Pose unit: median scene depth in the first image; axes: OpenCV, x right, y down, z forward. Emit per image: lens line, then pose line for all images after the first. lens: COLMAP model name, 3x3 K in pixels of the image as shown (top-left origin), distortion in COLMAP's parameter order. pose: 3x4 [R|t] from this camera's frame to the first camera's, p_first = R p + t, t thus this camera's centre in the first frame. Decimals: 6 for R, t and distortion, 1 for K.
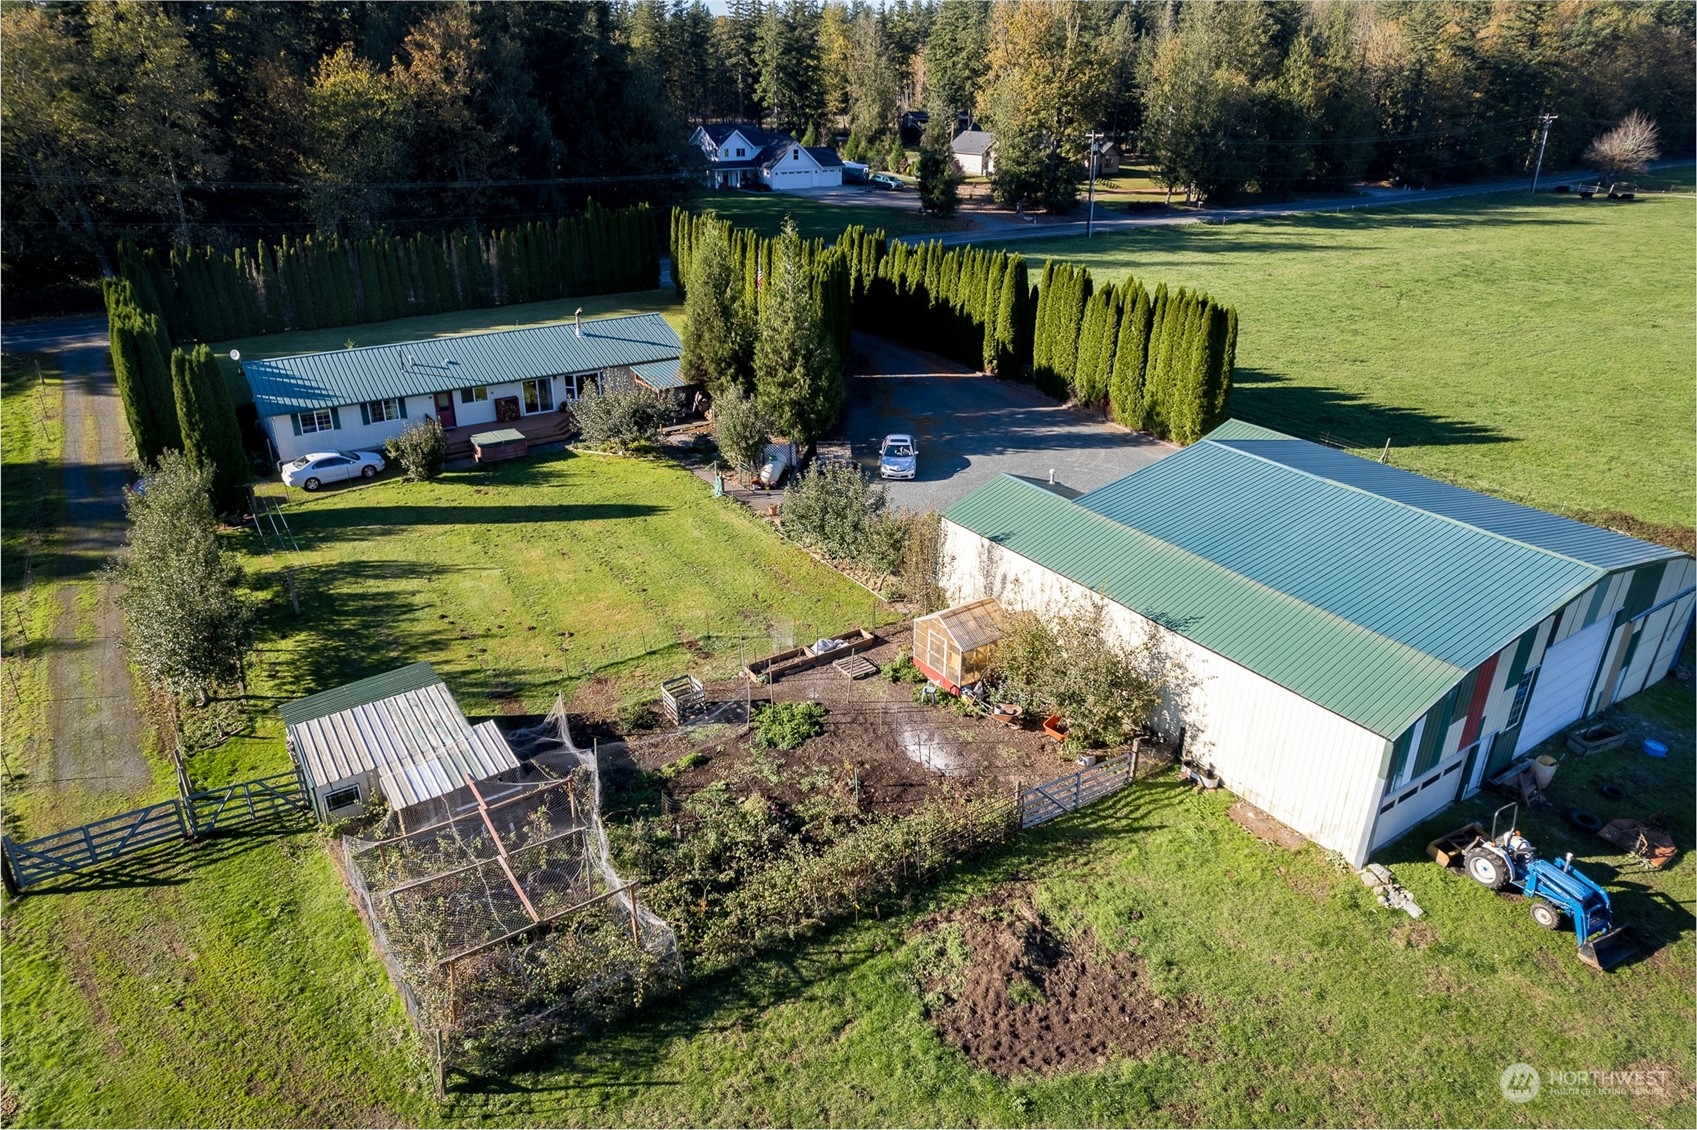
lens RADIAL K [[1085.1, 0, 856.3], [0, 1085.1, 561.1], [0, 0, 1]] dist [-0.076681, 0.083301]
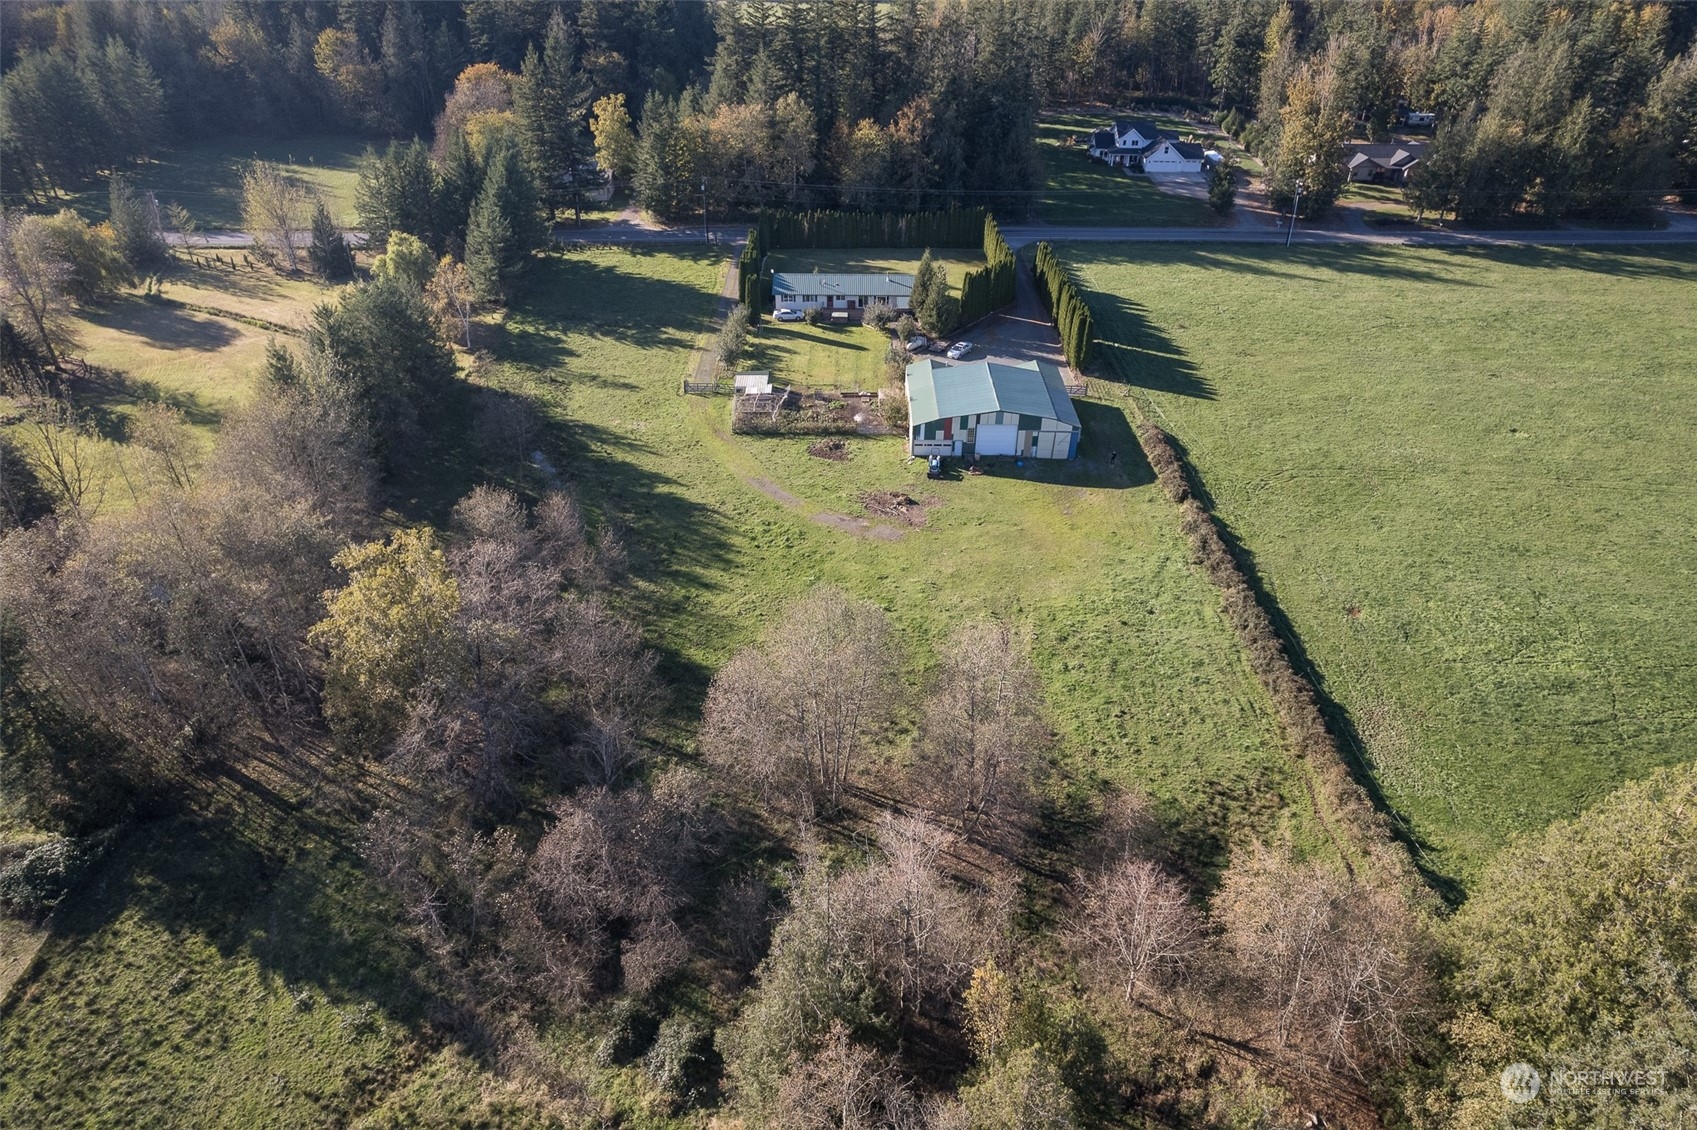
lens RADIAL K [[1085.1, 0, 856.3], [0, 1085.1, 561.1], [0, 0, 1]] dist [-0.076681, 0.083301]
pose [[0.830986, 0.302086, -0.467125, 1.280537], [-0.232158, 0.951413, 0.202276, -0.083055], [0.505534, -0.059642, 0.860743, -1.548140]]
